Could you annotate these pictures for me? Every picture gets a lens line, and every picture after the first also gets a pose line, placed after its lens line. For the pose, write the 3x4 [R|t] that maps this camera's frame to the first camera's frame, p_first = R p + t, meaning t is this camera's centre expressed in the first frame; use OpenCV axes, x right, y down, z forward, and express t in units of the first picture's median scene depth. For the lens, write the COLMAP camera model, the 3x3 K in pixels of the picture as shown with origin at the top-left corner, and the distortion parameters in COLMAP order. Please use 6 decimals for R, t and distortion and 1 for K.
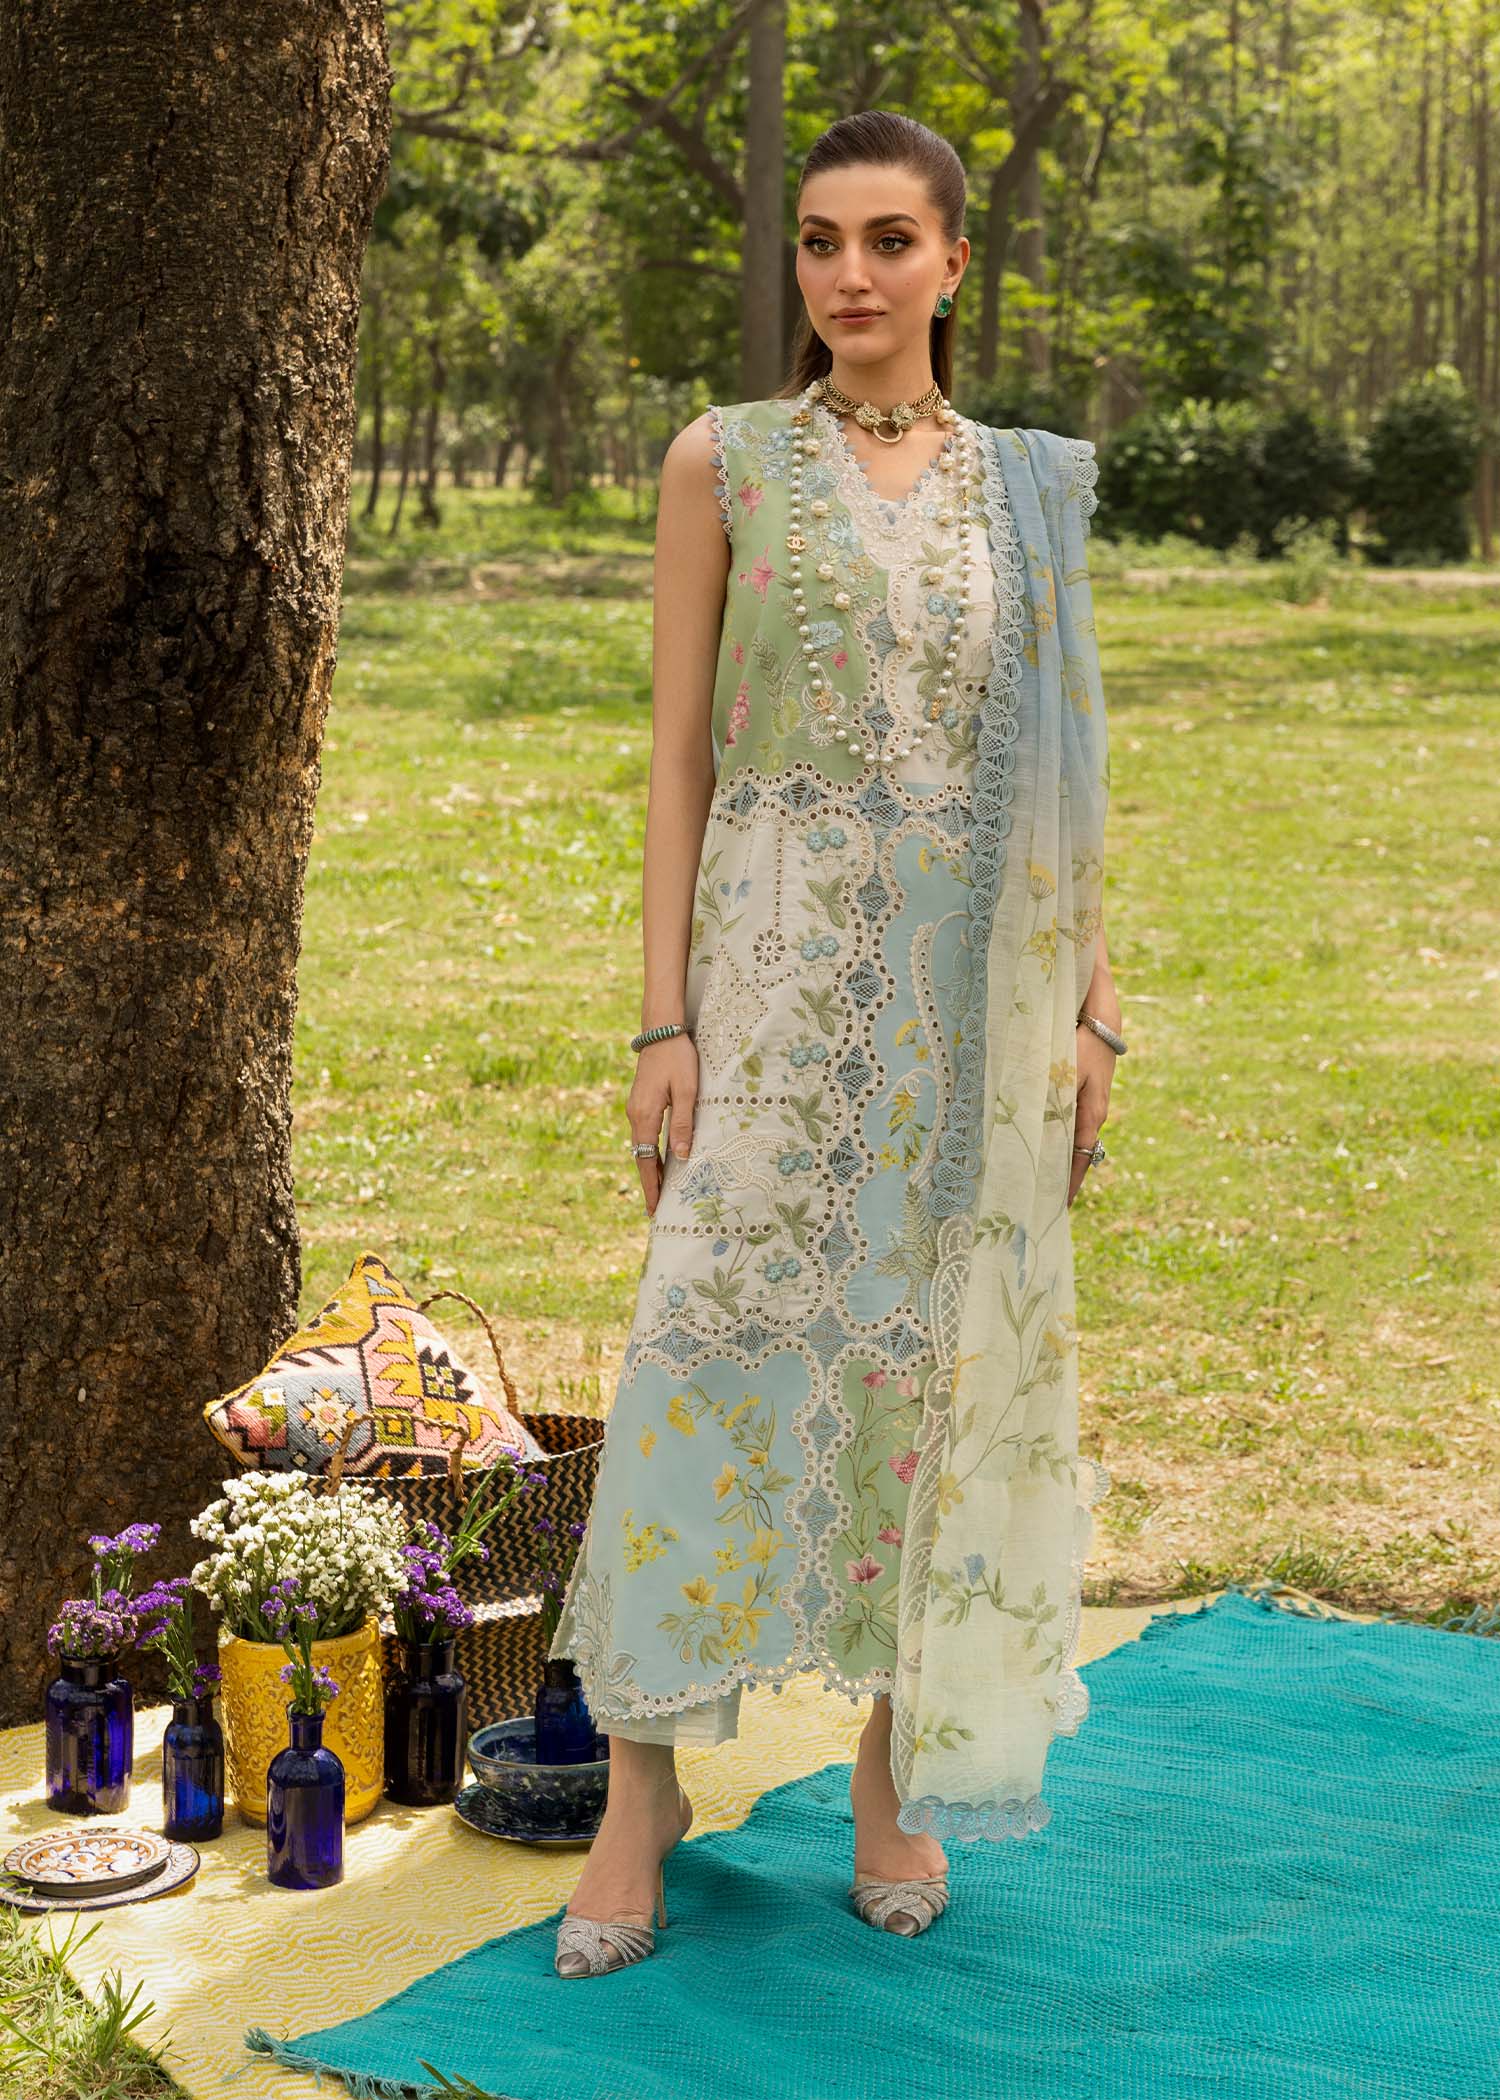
lens RADIAL K [[4559.3, 0, 747.7], [0, 4559.3, 1049.7], [0, 0, 1]] dist [0.033548, -0.038182]
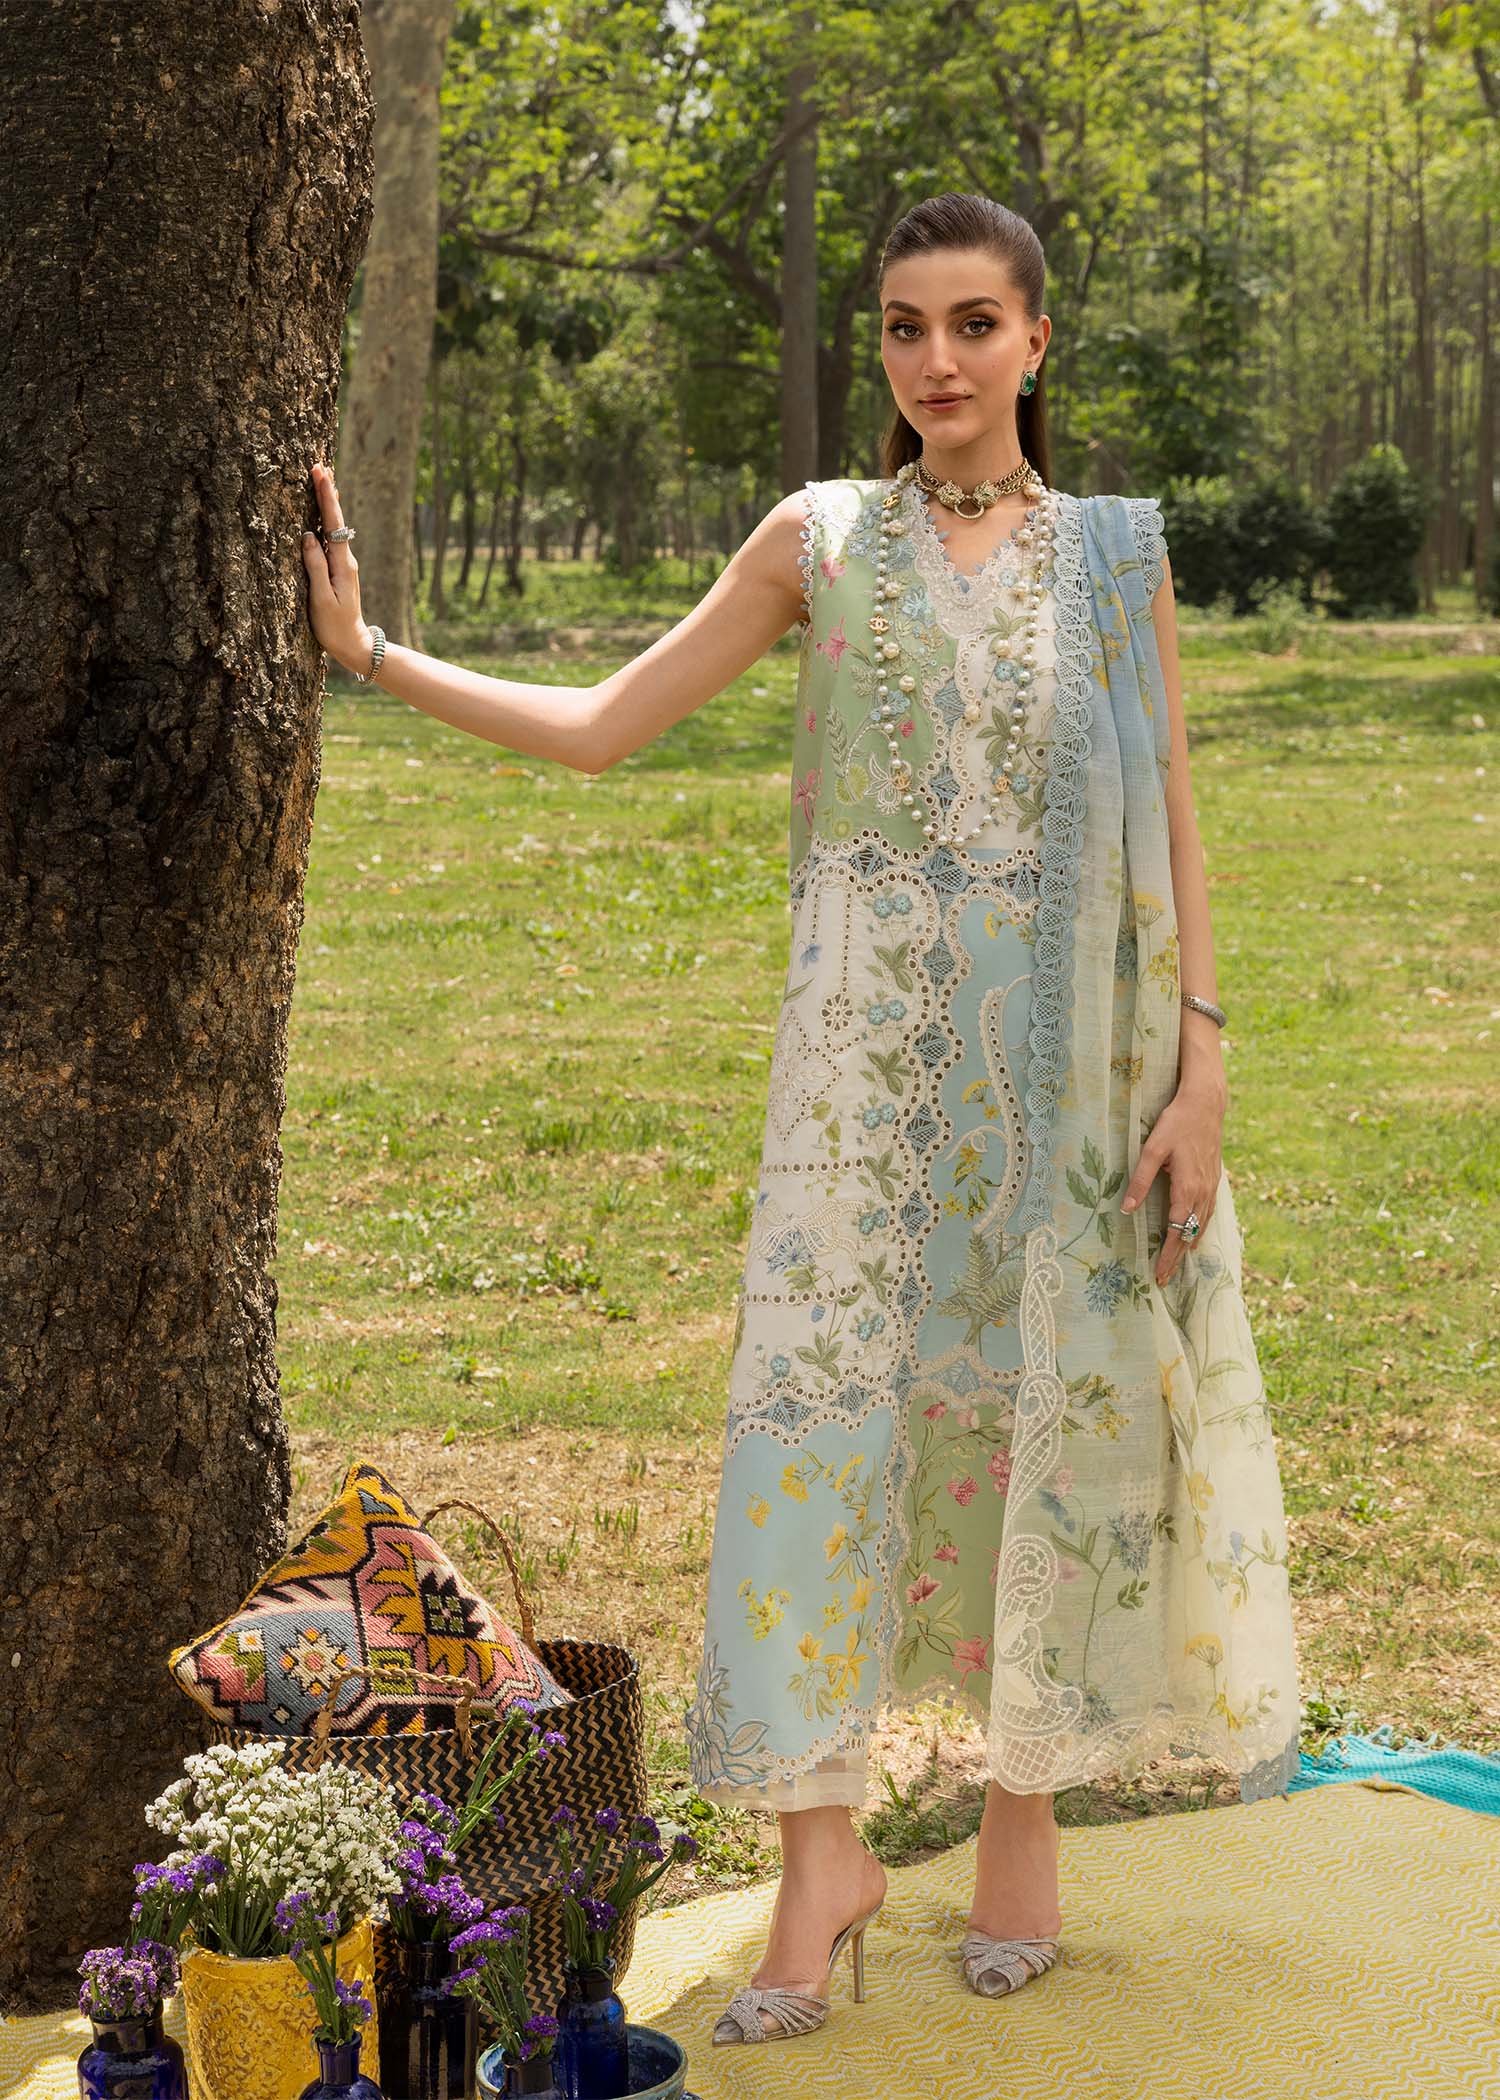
lens RADIAL K [[3451.9, 0, 818.9], [0, 3451.9, 984.5], [0, 0, 1]] dist [0.012311, -0.024146]
pose [[0.999875, -0.014395, 0.006543, 0.000795], [0.014379, 0.999894, 0.002452, -0.046626], [-0.006577, -0.002358, 0.999976, 0.339932]]
